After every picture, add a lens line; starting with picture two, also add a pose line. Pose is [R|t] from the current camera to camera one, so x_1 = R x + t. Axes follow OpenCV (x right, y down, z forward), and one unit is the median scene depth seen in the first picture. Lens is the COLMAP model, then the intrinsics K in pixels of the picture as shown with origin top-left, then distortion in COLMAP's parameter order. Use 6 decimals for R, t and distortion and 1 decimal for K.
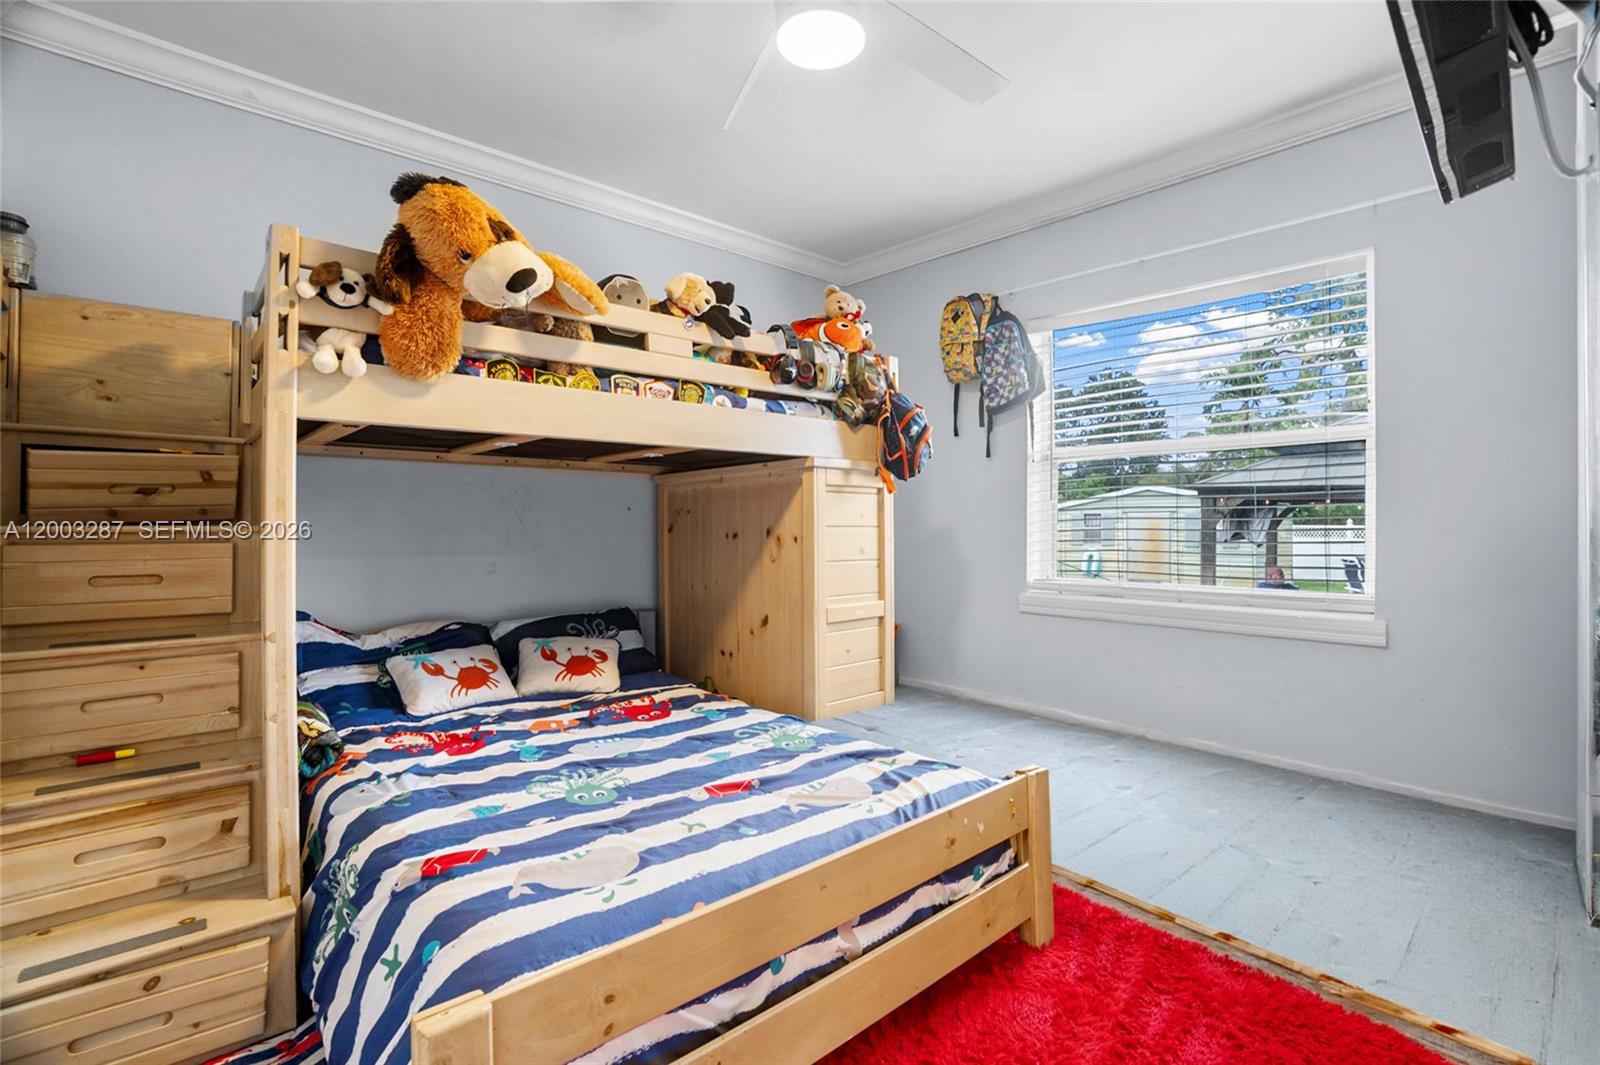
lens RADIAL K [[744.8, 0, 805.5], [0, 744.8, 510.2], [0, 0, 1]] dist [-0.072595, 0.029836]
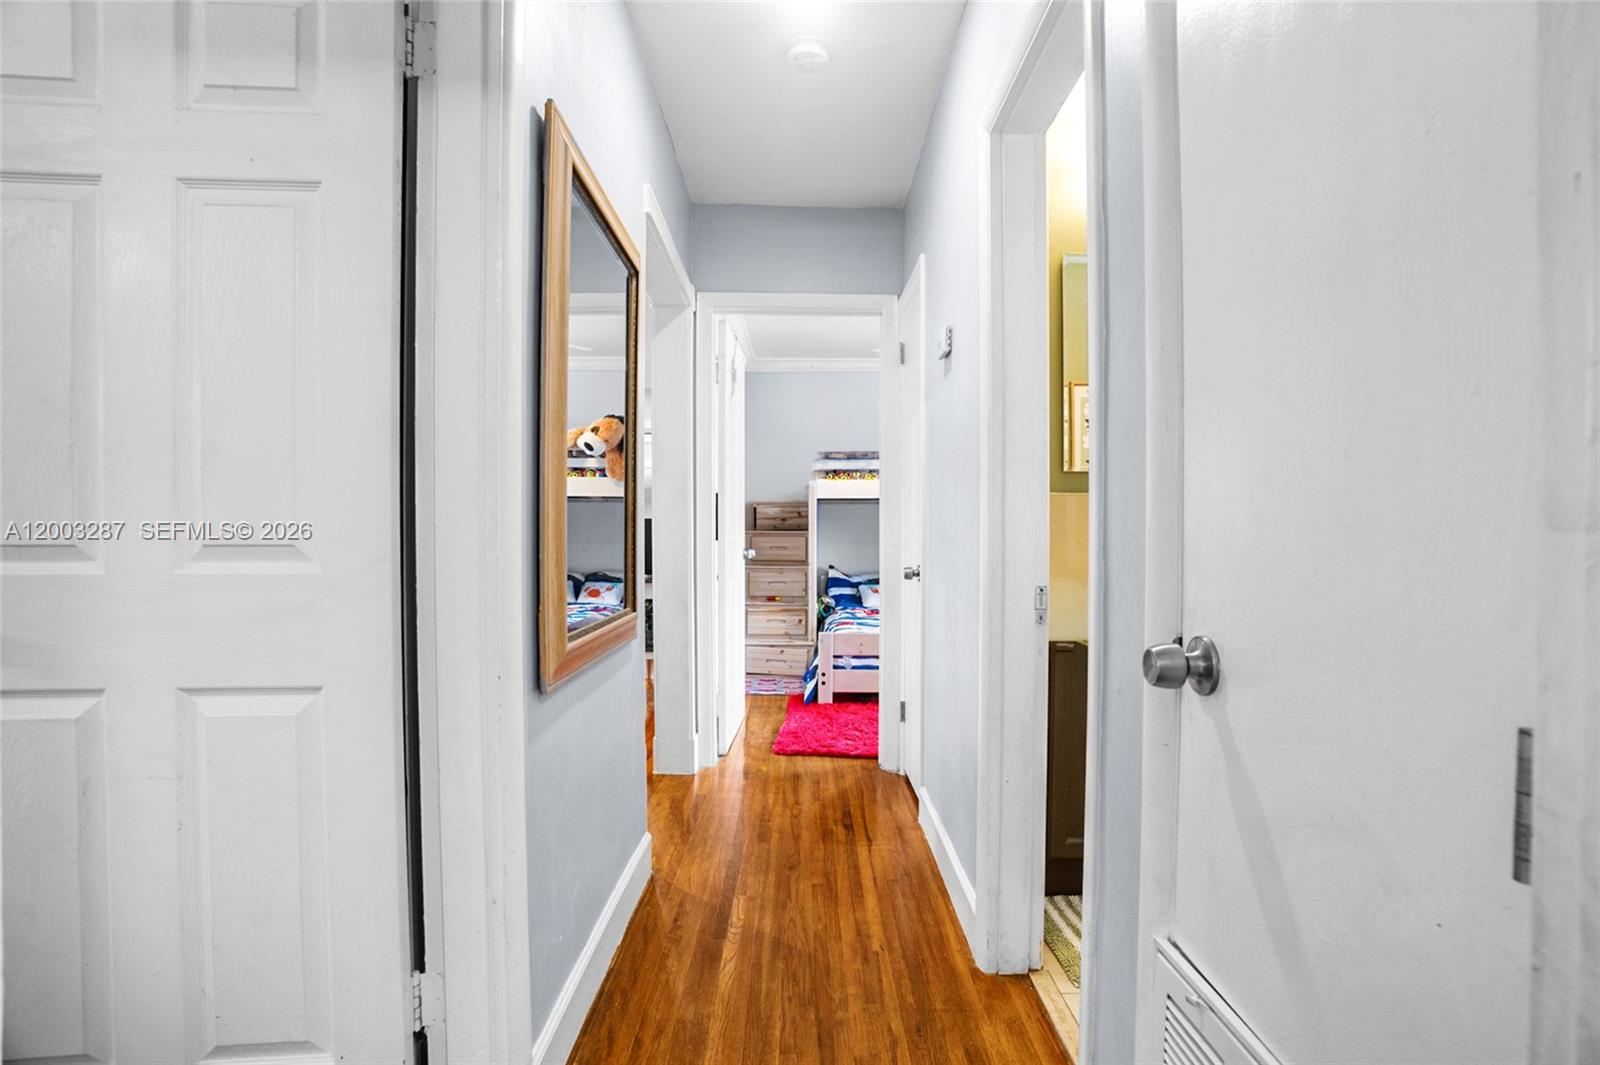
lens RADIAL K [[744.8, 0, 805.5], [0, 744.8, 510.2], [0, 0, 1]] dist [-0.072595, 0.029836]
pose [[0.740041, -0.016692, -0.672355, 1.436446], [0.007406, 0.999834, -0.016670, -0.016474], [0.672521, 0.007357, 0.740041, -1.439531]]
